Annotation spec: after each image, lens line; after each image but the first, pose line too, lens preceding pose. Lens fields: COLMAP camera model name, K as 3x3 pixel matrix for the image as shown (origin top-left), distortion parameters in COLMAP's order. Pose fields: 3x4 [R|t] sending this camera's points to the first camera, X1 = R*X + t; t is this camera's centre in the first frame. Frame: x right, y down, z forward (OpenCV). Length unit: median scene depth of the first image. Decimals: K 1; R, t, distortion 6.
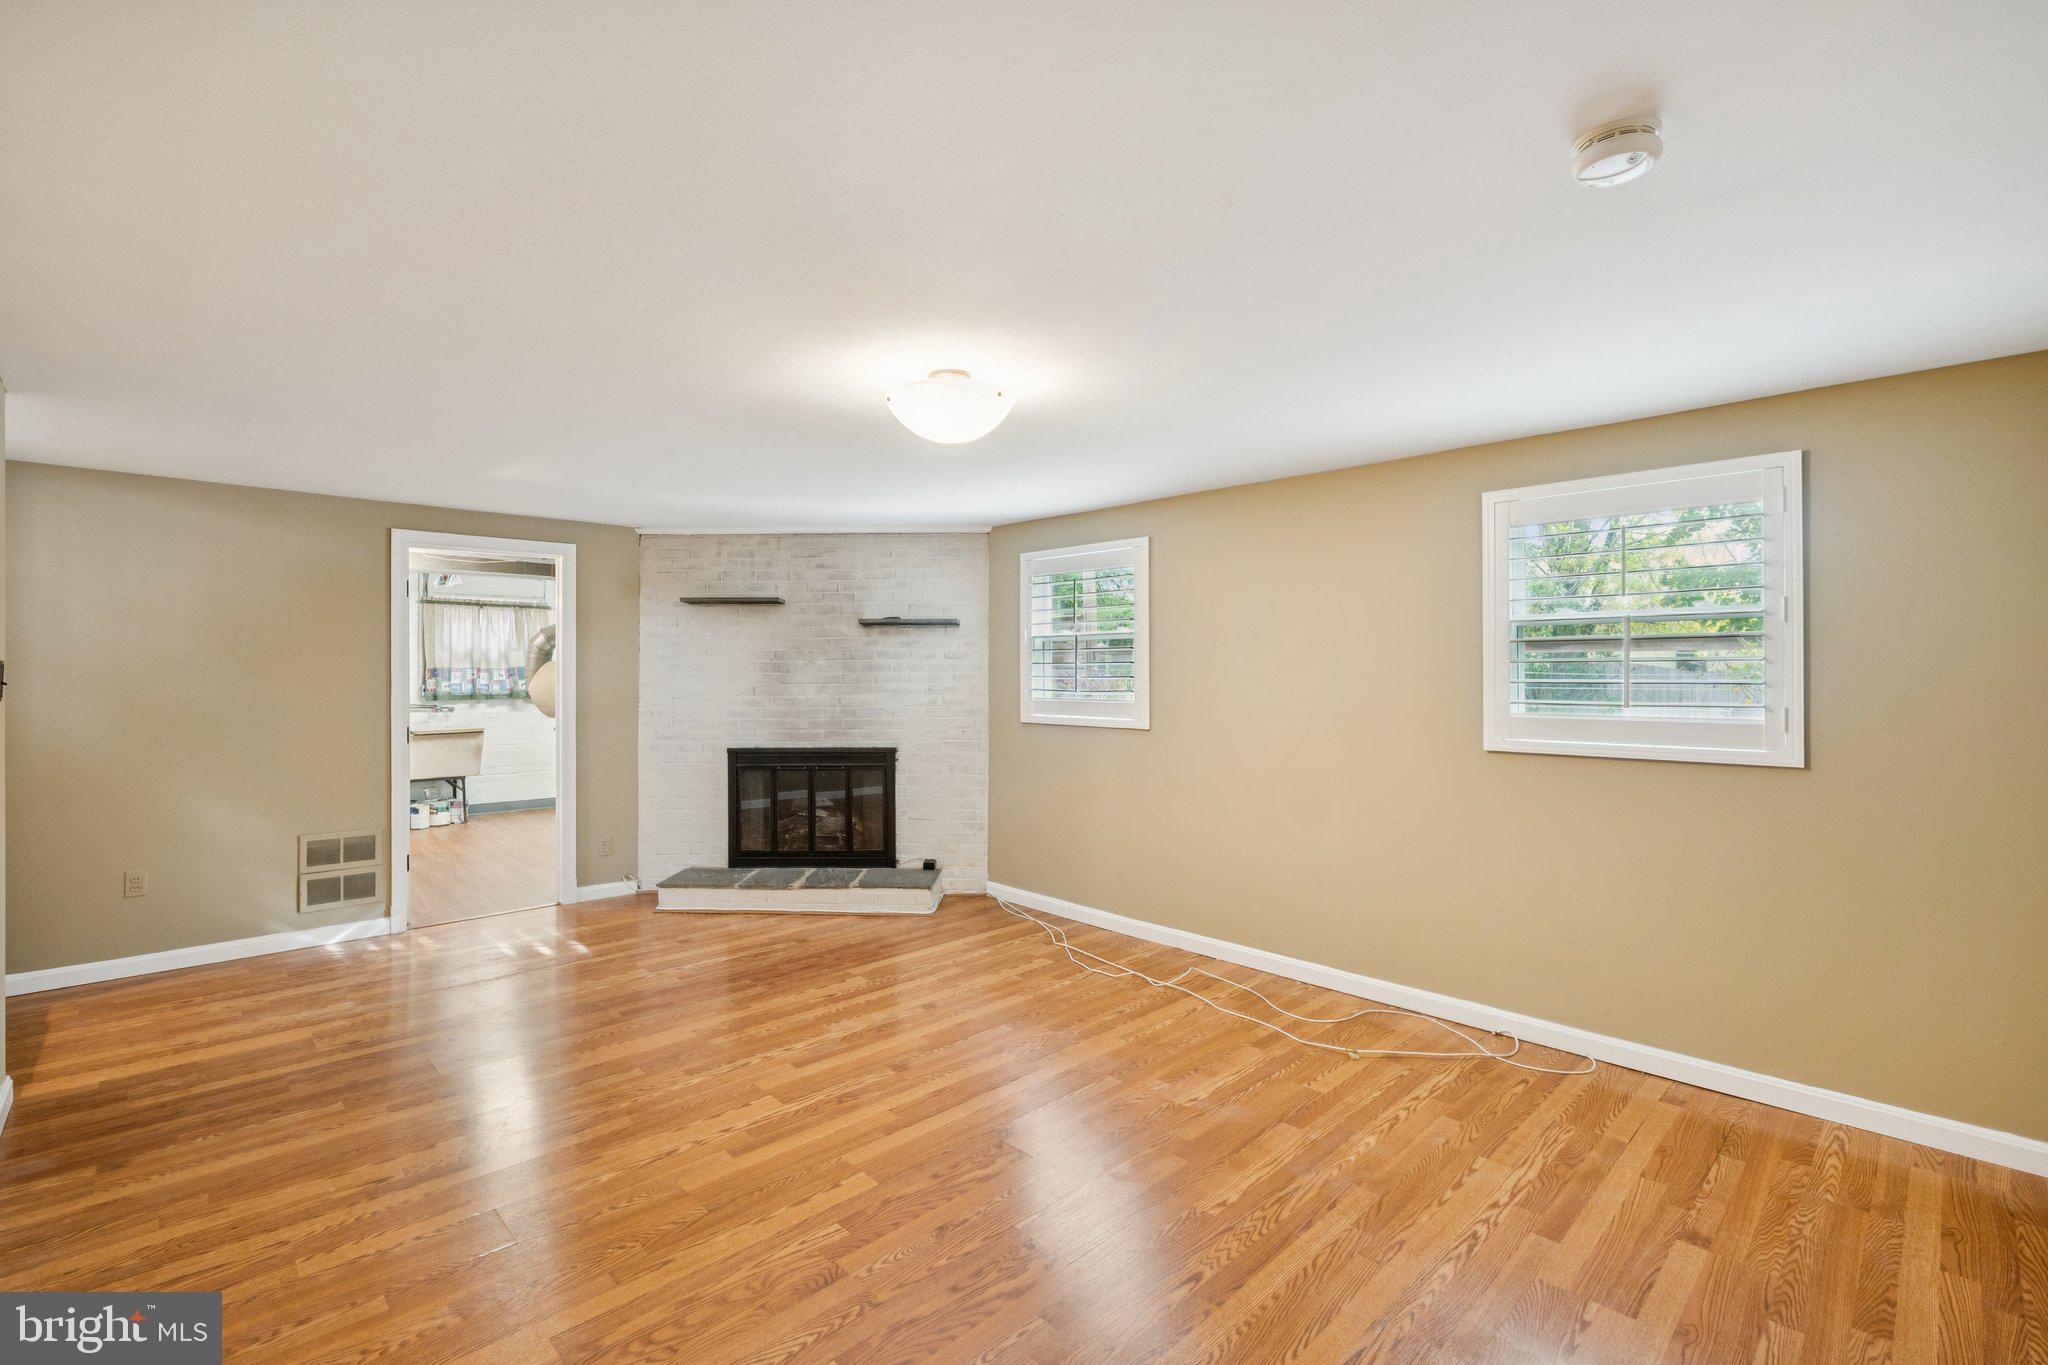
lens RADIAL K [[899.4, 0, 997.4], [0, 899.4, 671.6], [0, 0, 1]] dist [-0.009809, -0.000013]
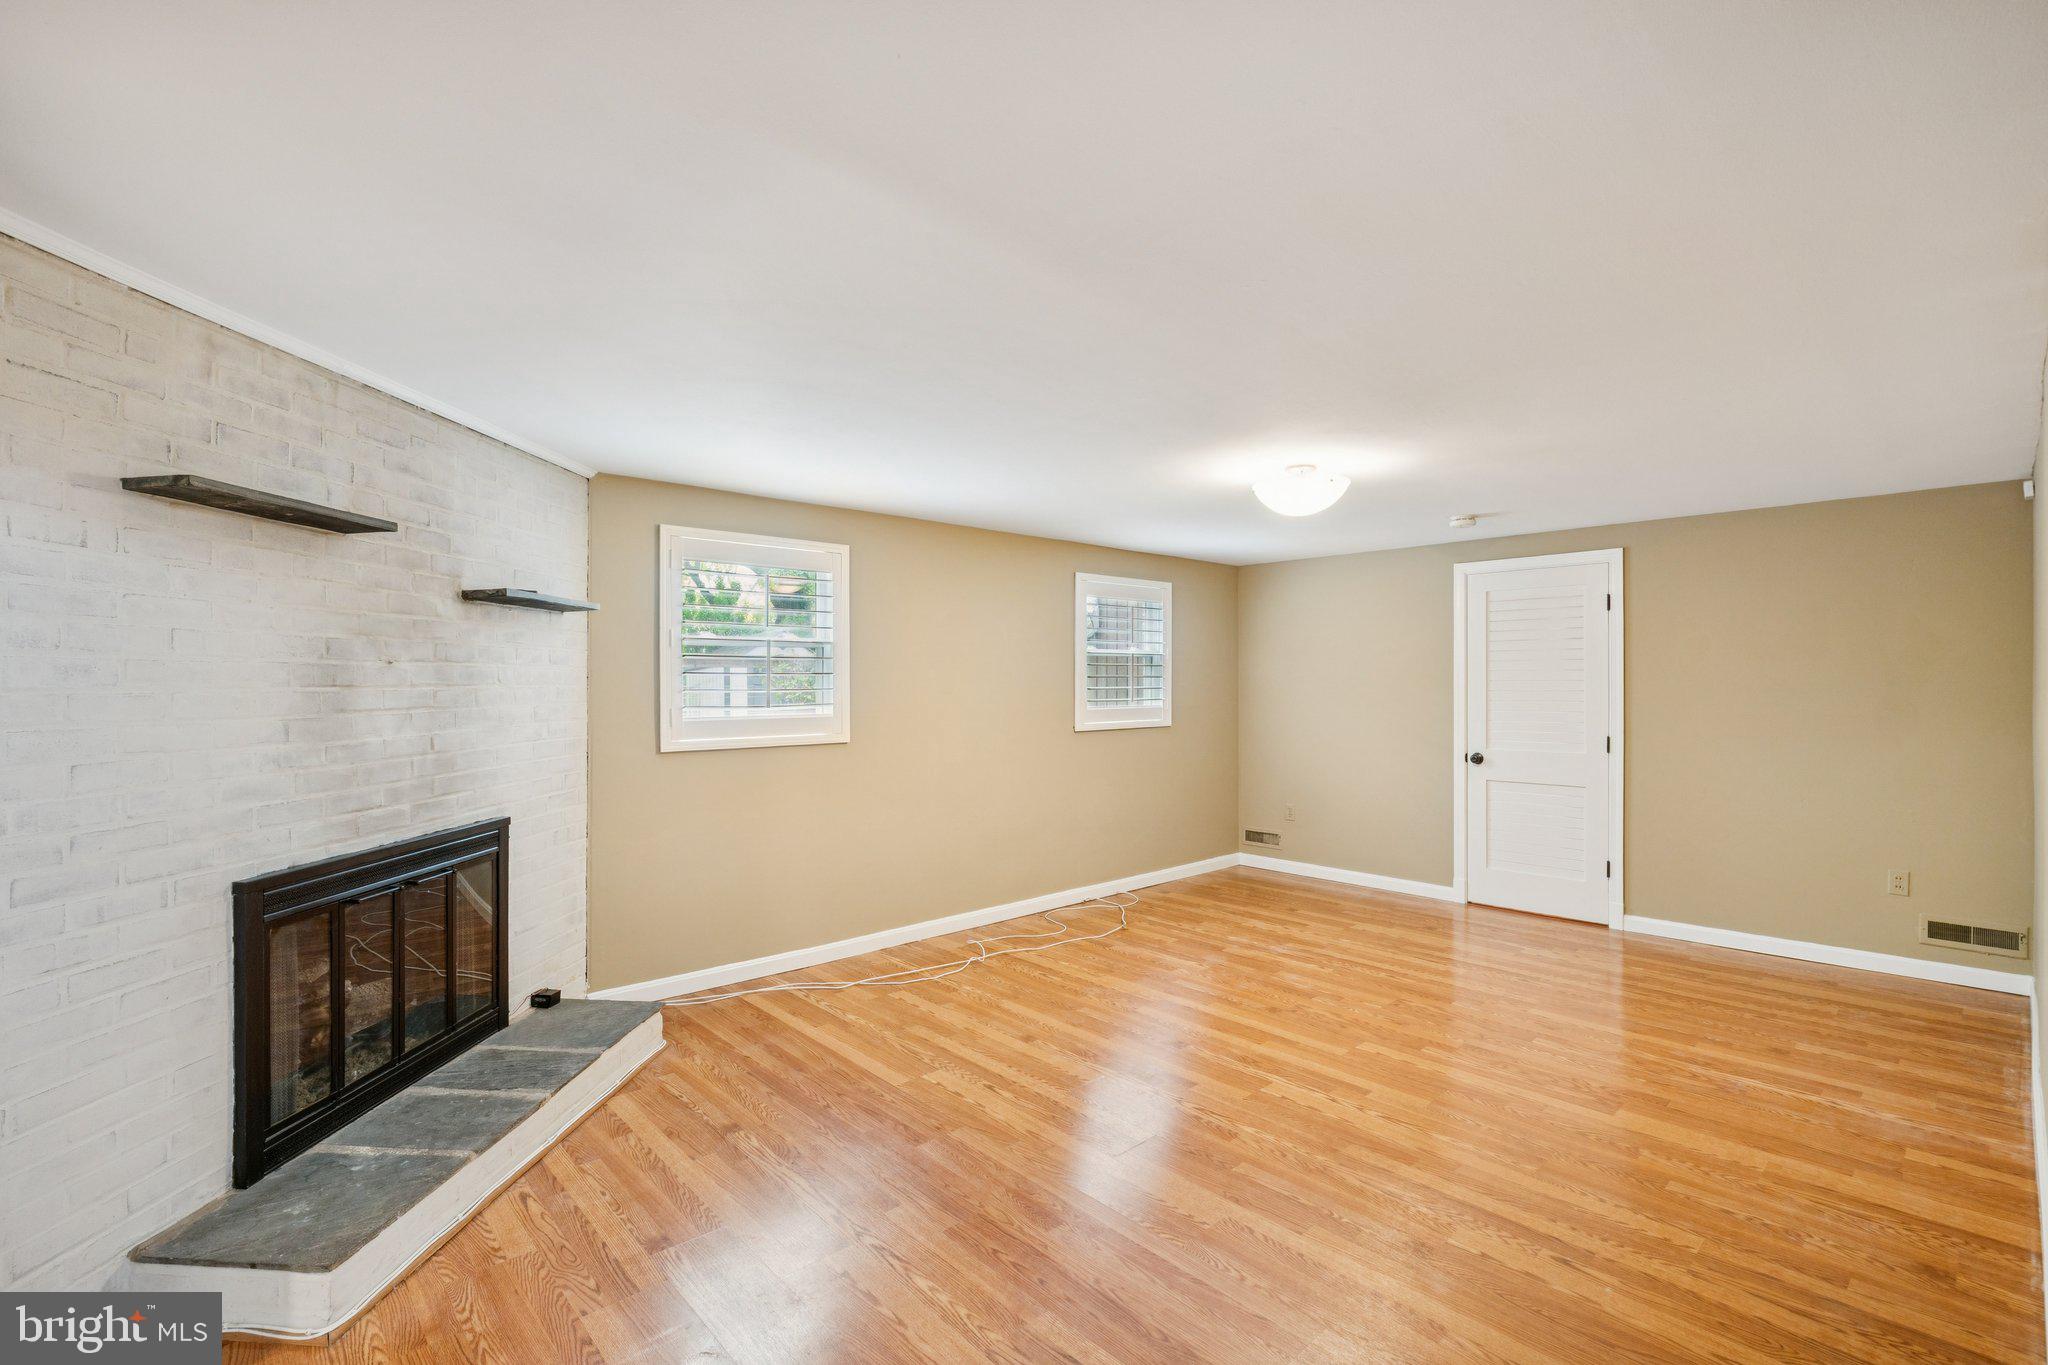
lens RADIAL K [[917.1, 0, 1034.8], [0, 917.1, 685.7], [0, 0, 1]] dist [-0.003139, -0.000214]
pose [[0.012486, -0.004853, 0.999910, -0.754839], [0.000670, 0.999988, 0.004845, -0.001792], [-0.999922, 0.000610, 0.012489, 0.713301]]
